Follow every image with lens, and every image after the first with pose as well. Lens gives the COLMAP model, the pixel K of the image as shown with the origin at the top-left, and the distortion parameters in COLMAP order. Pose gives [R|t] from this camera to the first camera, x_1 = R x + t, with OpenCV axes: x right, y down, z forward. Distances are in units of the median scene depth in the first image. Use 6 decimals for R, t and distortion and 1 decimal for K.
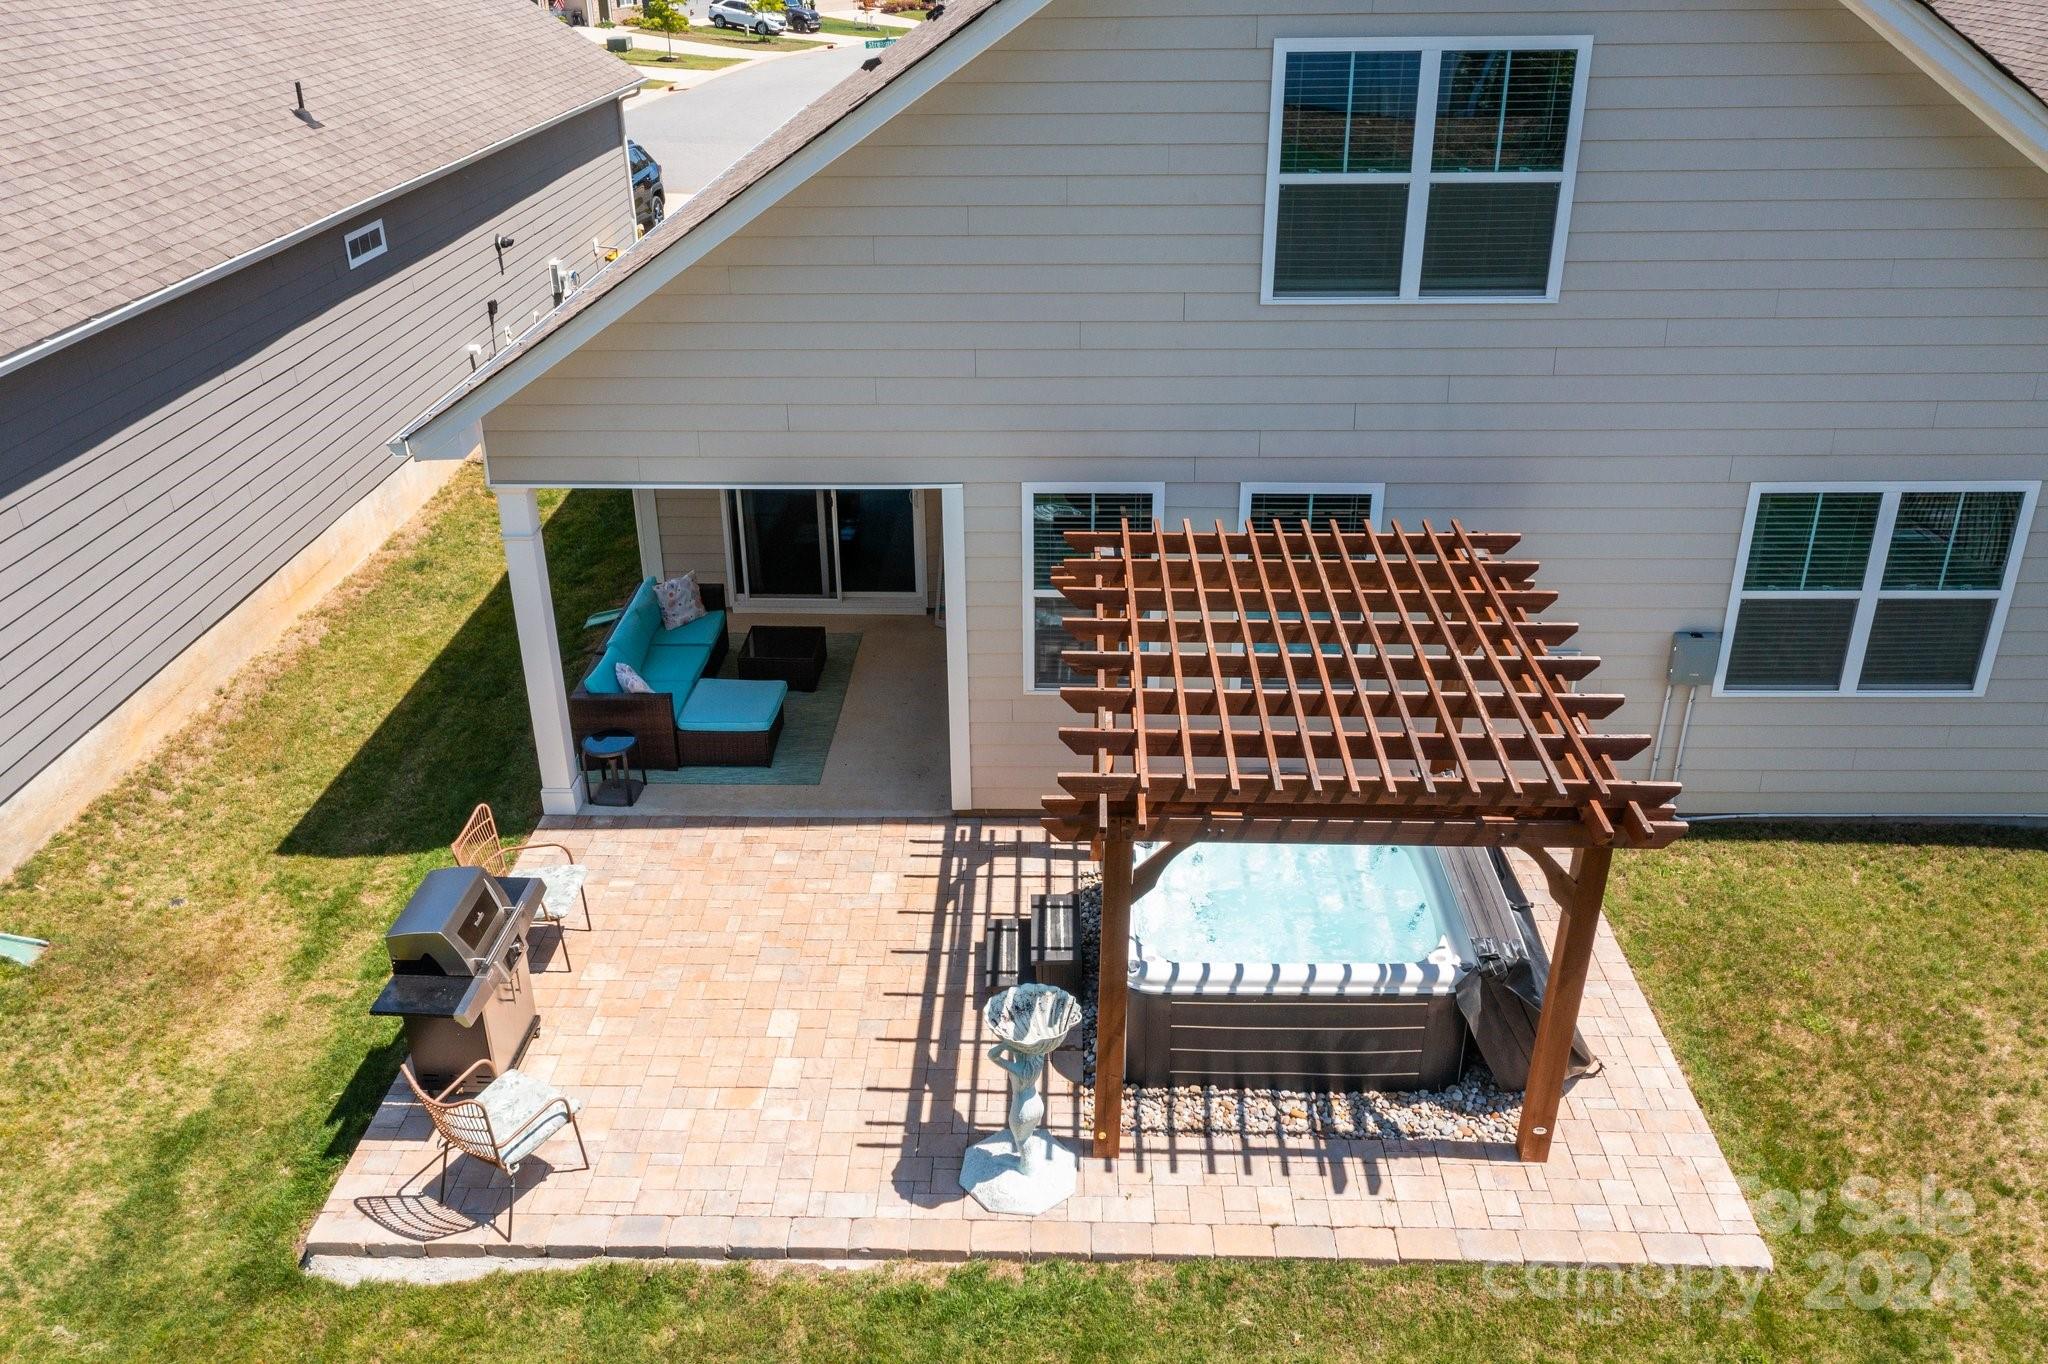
lens RADIAL K [[1636.1, 0, 1087.6], [0, 1636.1, 759.9], [0, 0, 1]] dist [0.002204, 0.002562]
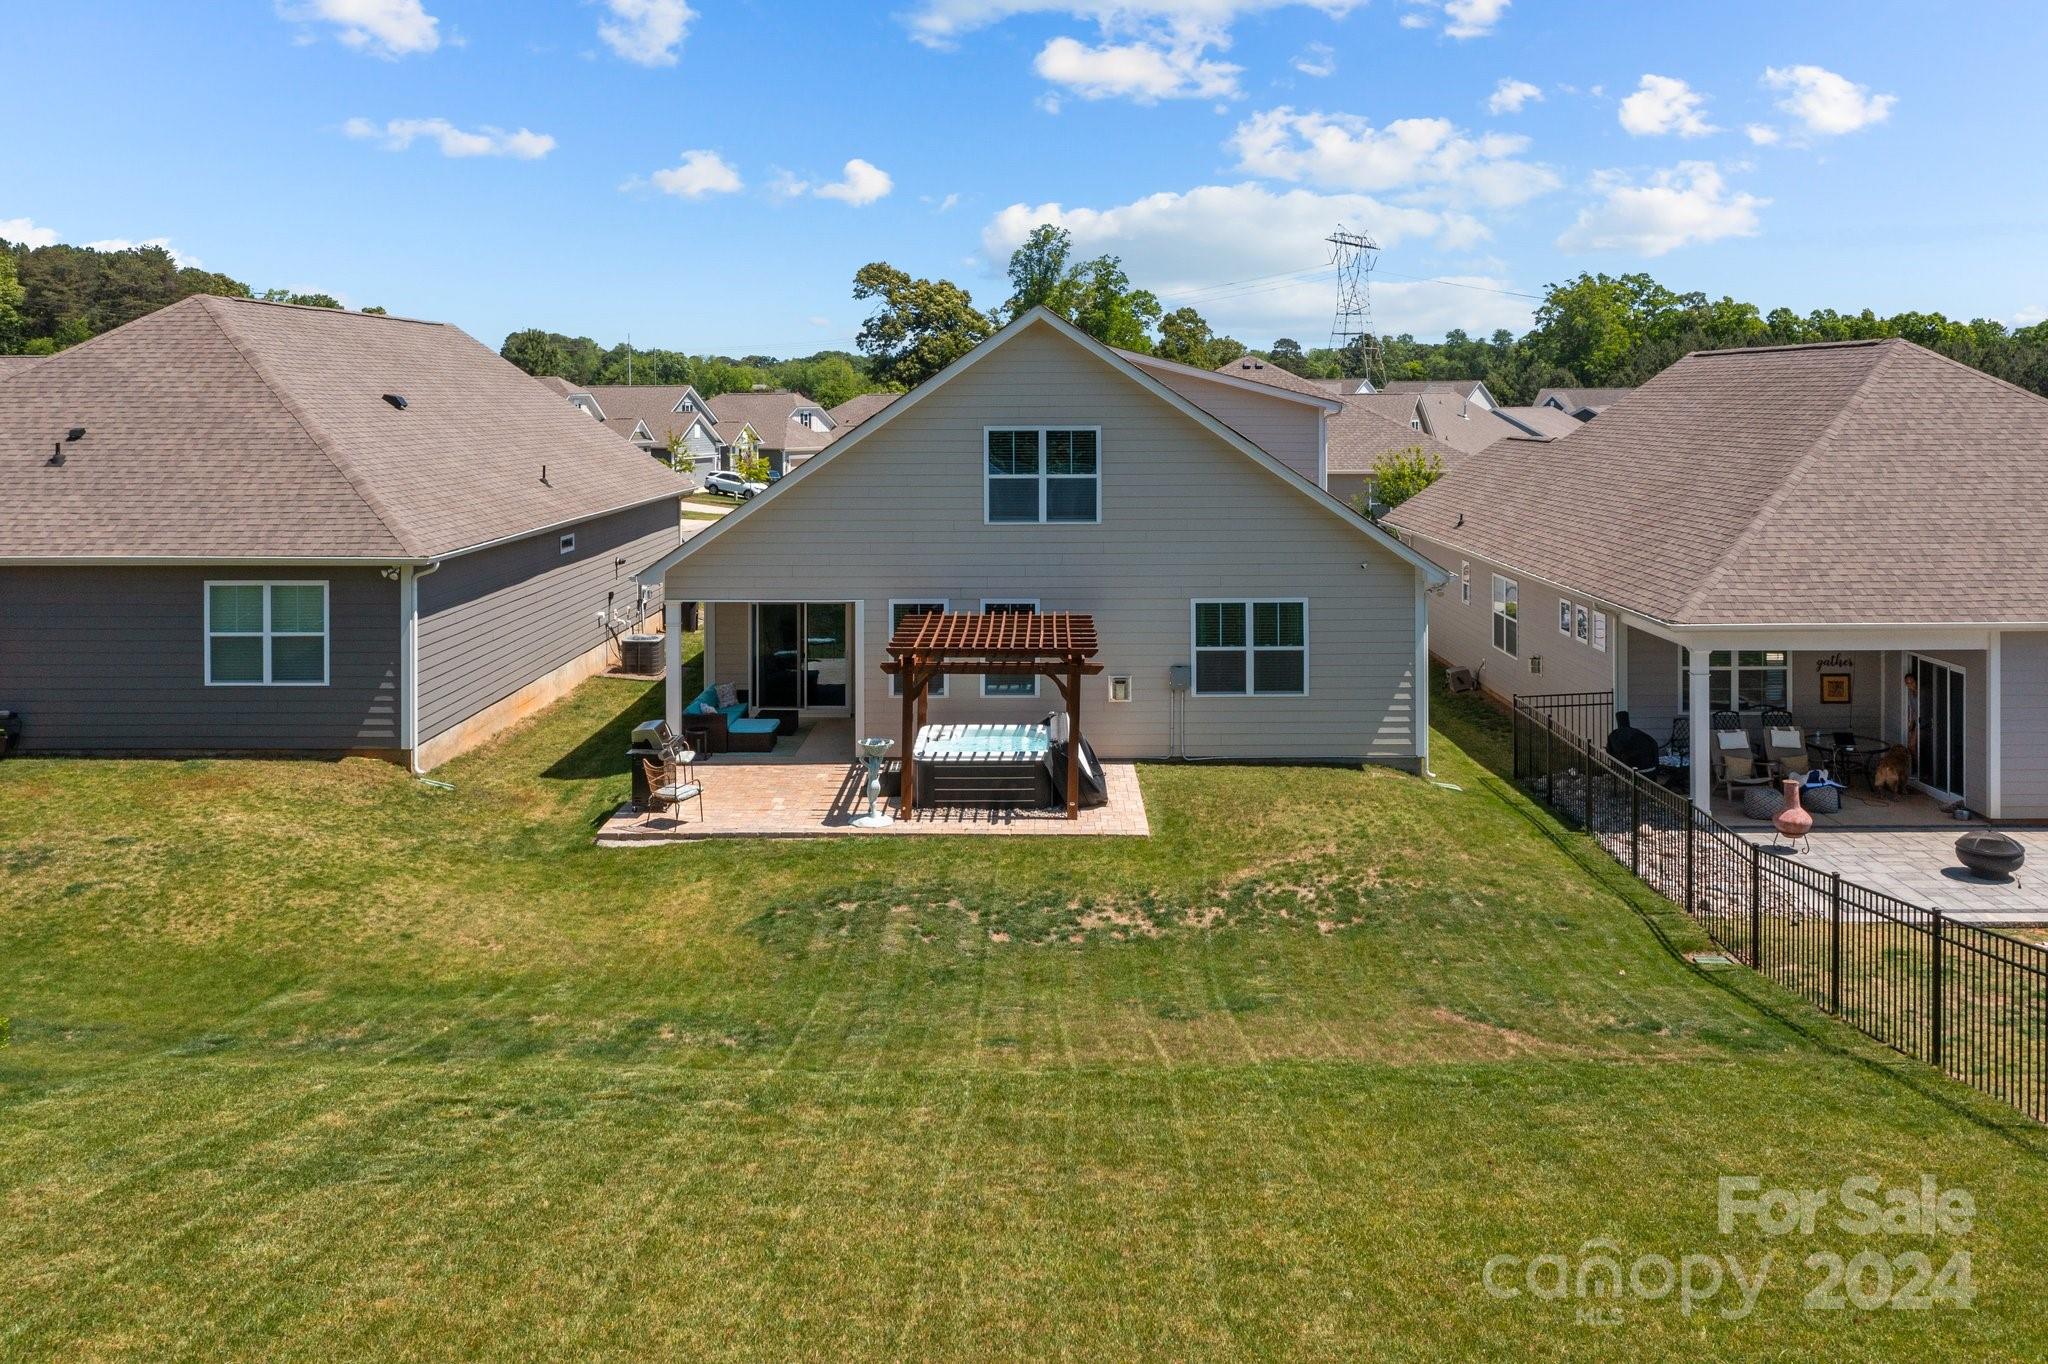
lens RADIAL K [[1657.1, 0, 1024.0], [0, 1657.1, 682.0], [0, 0, 1]] dist [0.005782, 0.006964]
pose [[0.999912, 0.008300, -0.010336, 0.179713], [-0.011105, 0.950278, -0.311204, 0.683057], [0.007239, 0.311291, 0.950287, -1.234675]]
